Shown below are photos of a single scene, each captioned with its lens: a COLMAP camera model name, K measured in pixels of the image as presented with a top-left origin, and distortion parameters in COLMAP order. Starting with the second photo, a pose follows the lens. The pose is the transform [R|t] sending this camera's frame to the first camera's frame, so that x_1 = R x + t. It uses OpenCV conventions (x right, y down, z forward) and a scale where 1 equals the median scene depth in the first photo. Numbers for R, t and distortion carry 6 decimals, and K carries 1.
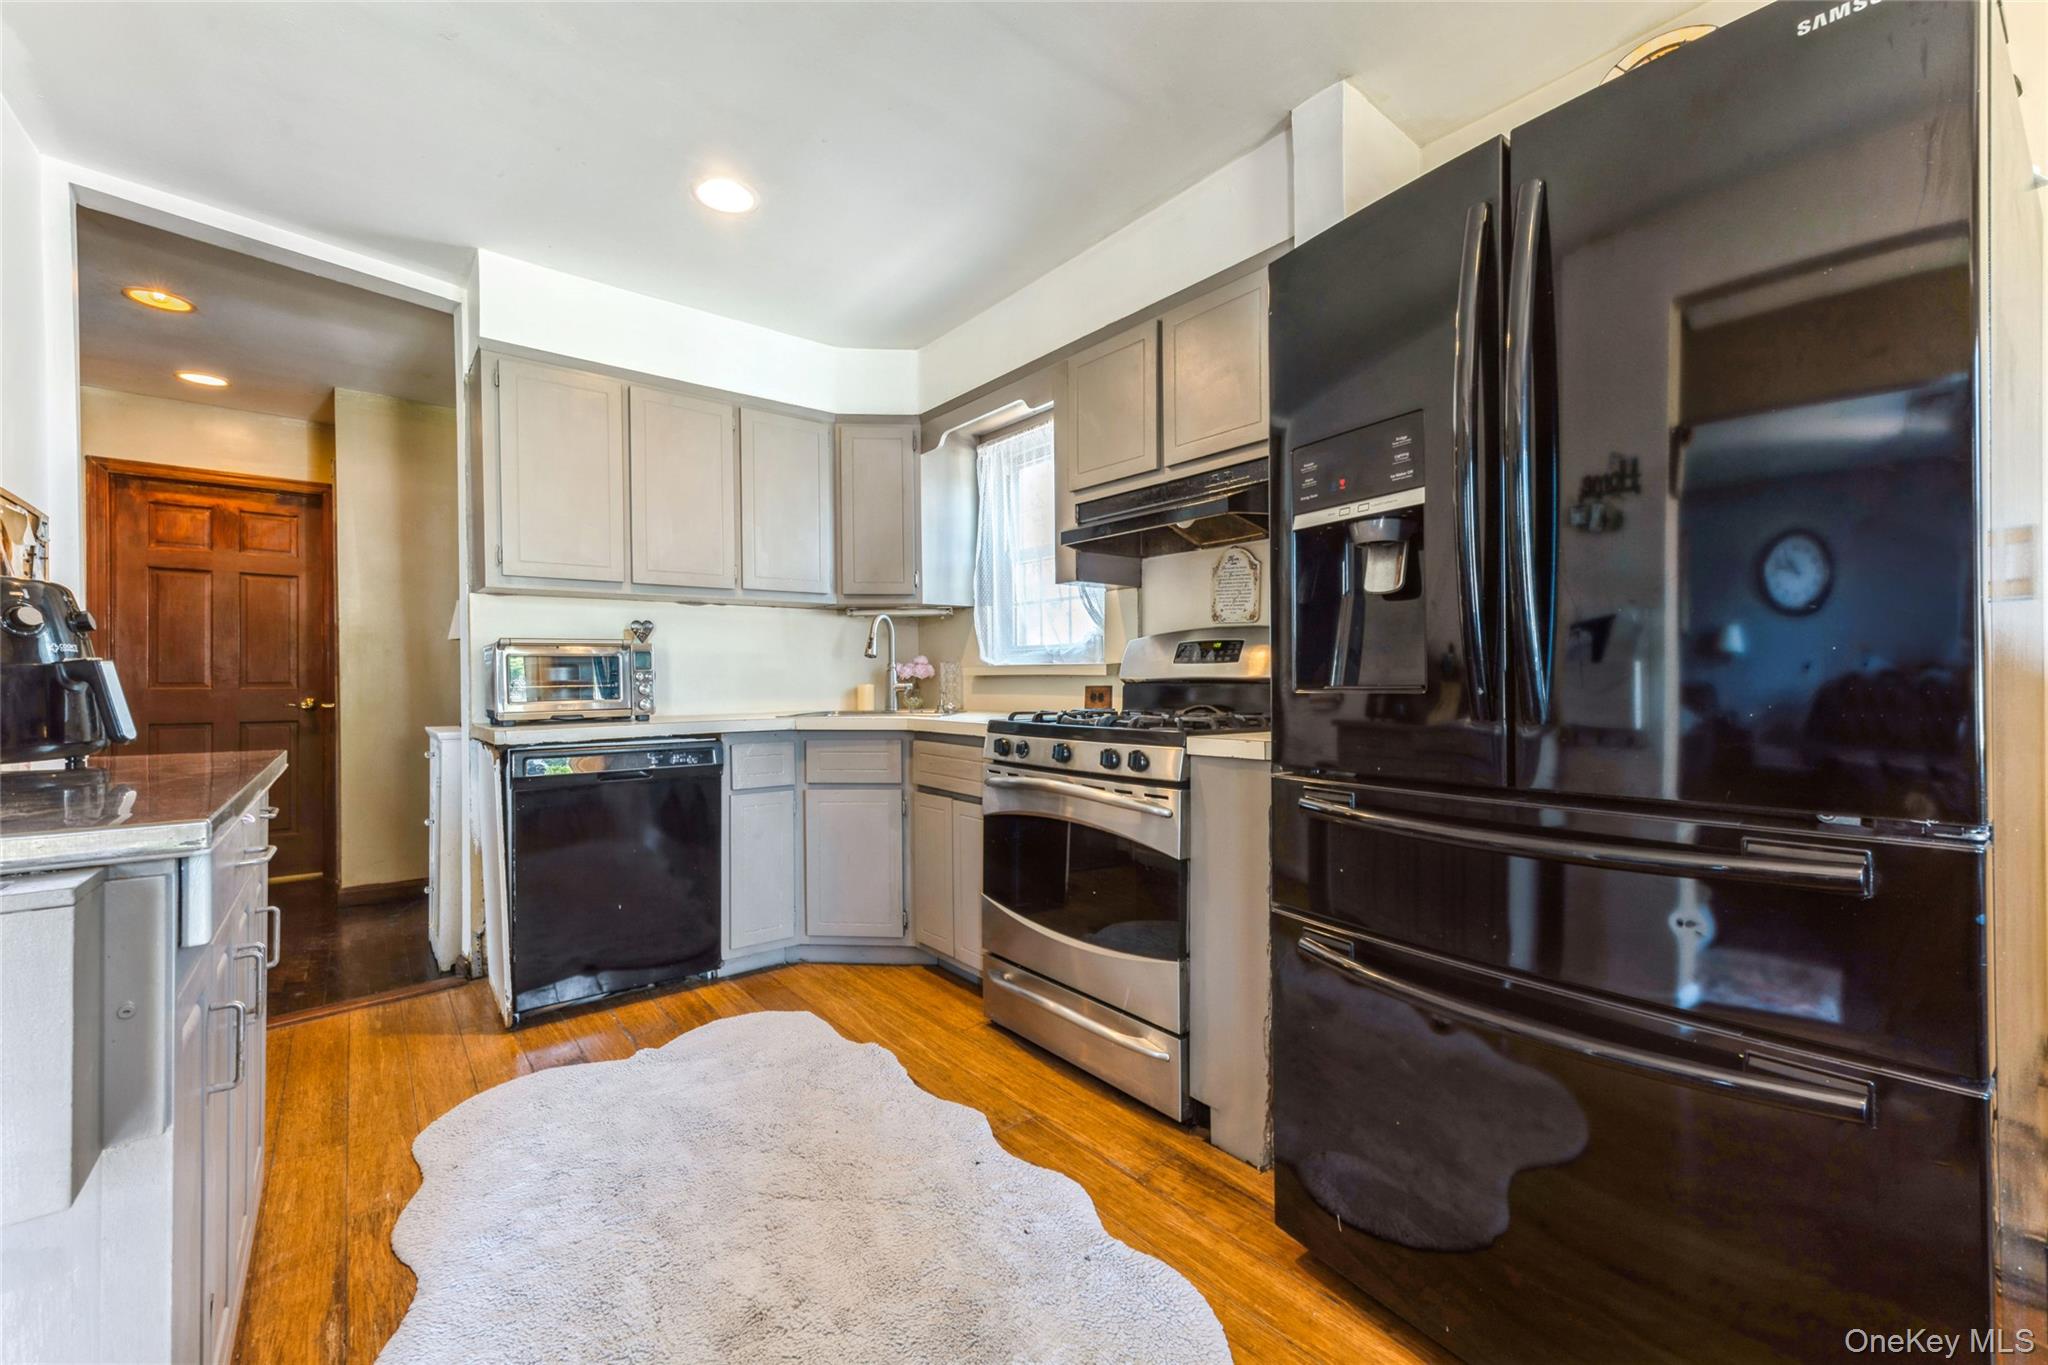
lens RADIAL K [[805.0, 0, 1027.8], [0, 805.0, 681.1], [0, 0, 1]] dist [0.002148, 0.000272]
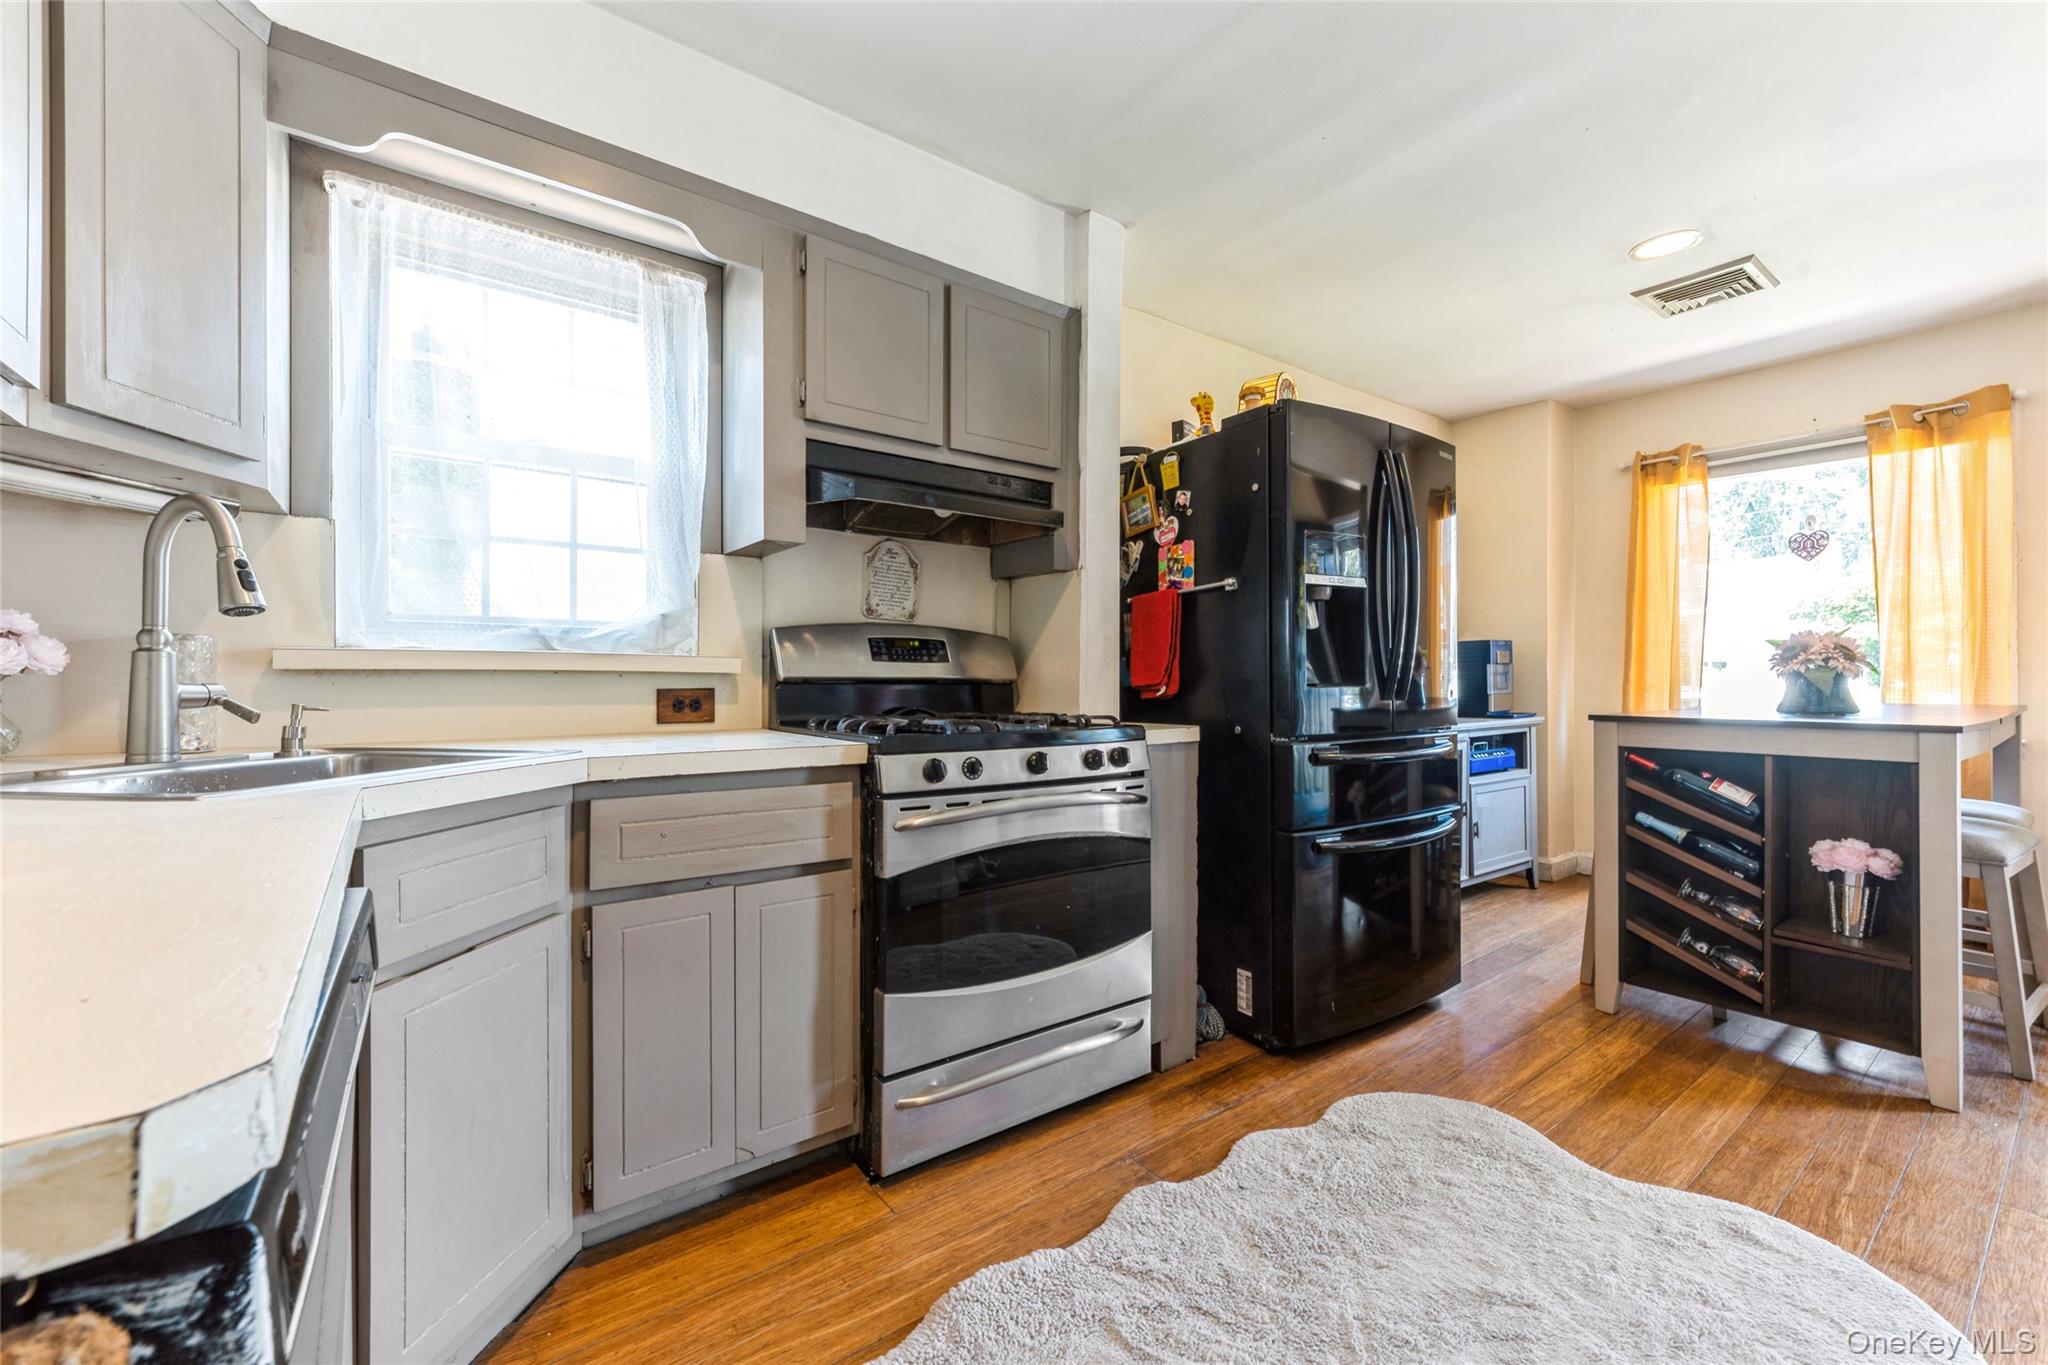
lens RADIAL K [[805.0, 0, 1027.2], [0, 805.0, 680.0], [0, 0, 1]] dist [0.002148, 0.000272]
pose [[0.060943, 0.007707, 0.998112, -0.728915], [0.000729, 0.999970, -0.007766, 0.005565], [-0.998141, 0.001201, 0.060935, 0.847095]]
